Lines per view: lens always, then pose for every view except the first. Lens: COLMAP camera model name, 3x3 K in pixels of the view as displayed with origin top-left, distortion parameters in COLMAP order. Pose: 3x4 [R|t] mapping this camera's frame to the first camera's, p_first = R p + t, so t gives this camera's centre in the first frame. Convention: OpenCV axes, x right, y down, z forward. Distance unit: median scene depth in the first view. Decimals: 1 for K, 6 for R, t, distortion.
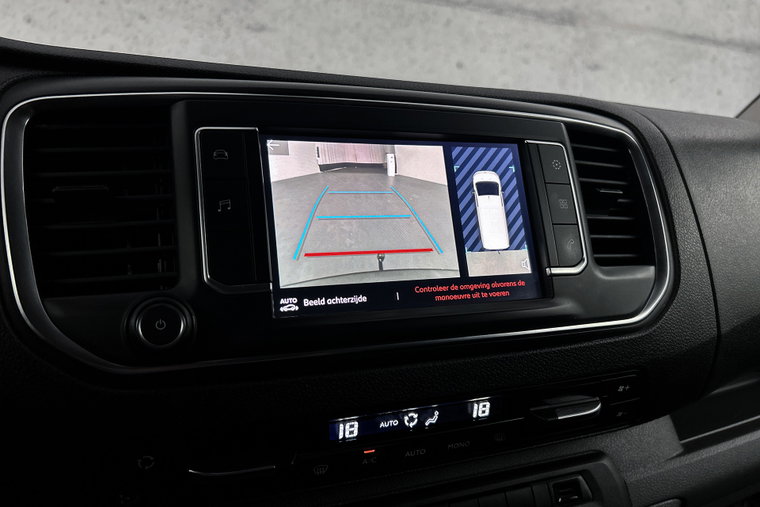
lens RADIAL K [[566.0, 0, 380.0], [0, 566.0, 253.5], [0, 0, 1]] dist [-0.002473, -0.007944]
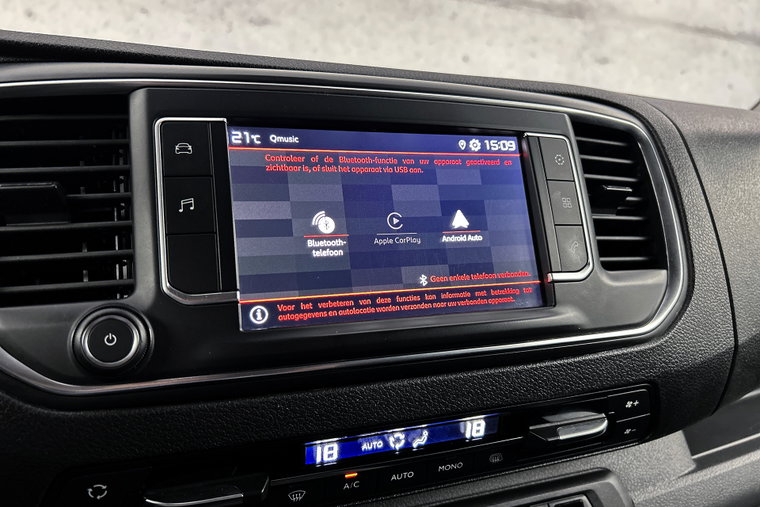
lens RADIAL K [[571.7, 0, 379.1], [0, 571.7, 253.9], [0, 0, 1]] dist [-0.010251, -0.000569]
pose [[0.999947, 0.001666, -0.010203, 0.030122], [-0.001593, 0.999973, 0.007115, -0.011020], [0.010215, -0.007098, 0.999923, 0.073736]]
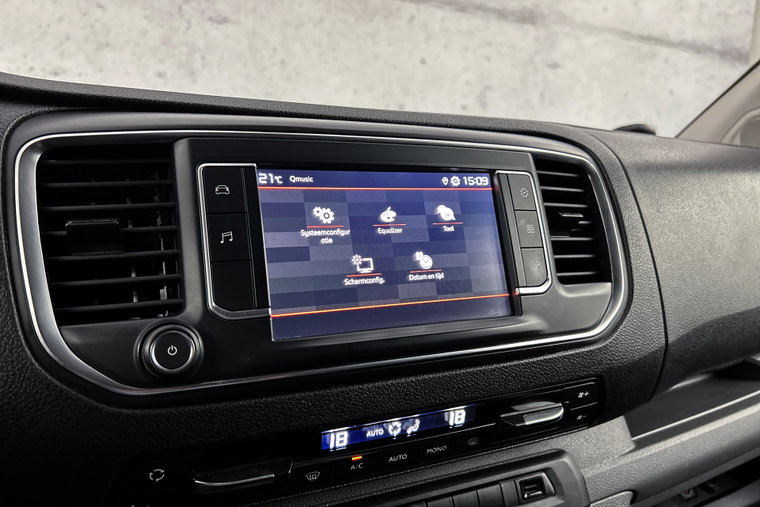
lens RADIAL K [[566.0, 0, 380.0], [0, 566.0, 253.5], [0, 0, 1]] dist [-0.002473, -0.007944]
pose [[0.997824, 0.000399, 0.065929, -0.040280], [-0.001120, 0.999940, 0.010894, -0.050402], [-0.065921, -0.010944, 0.997765, -0.079004]]
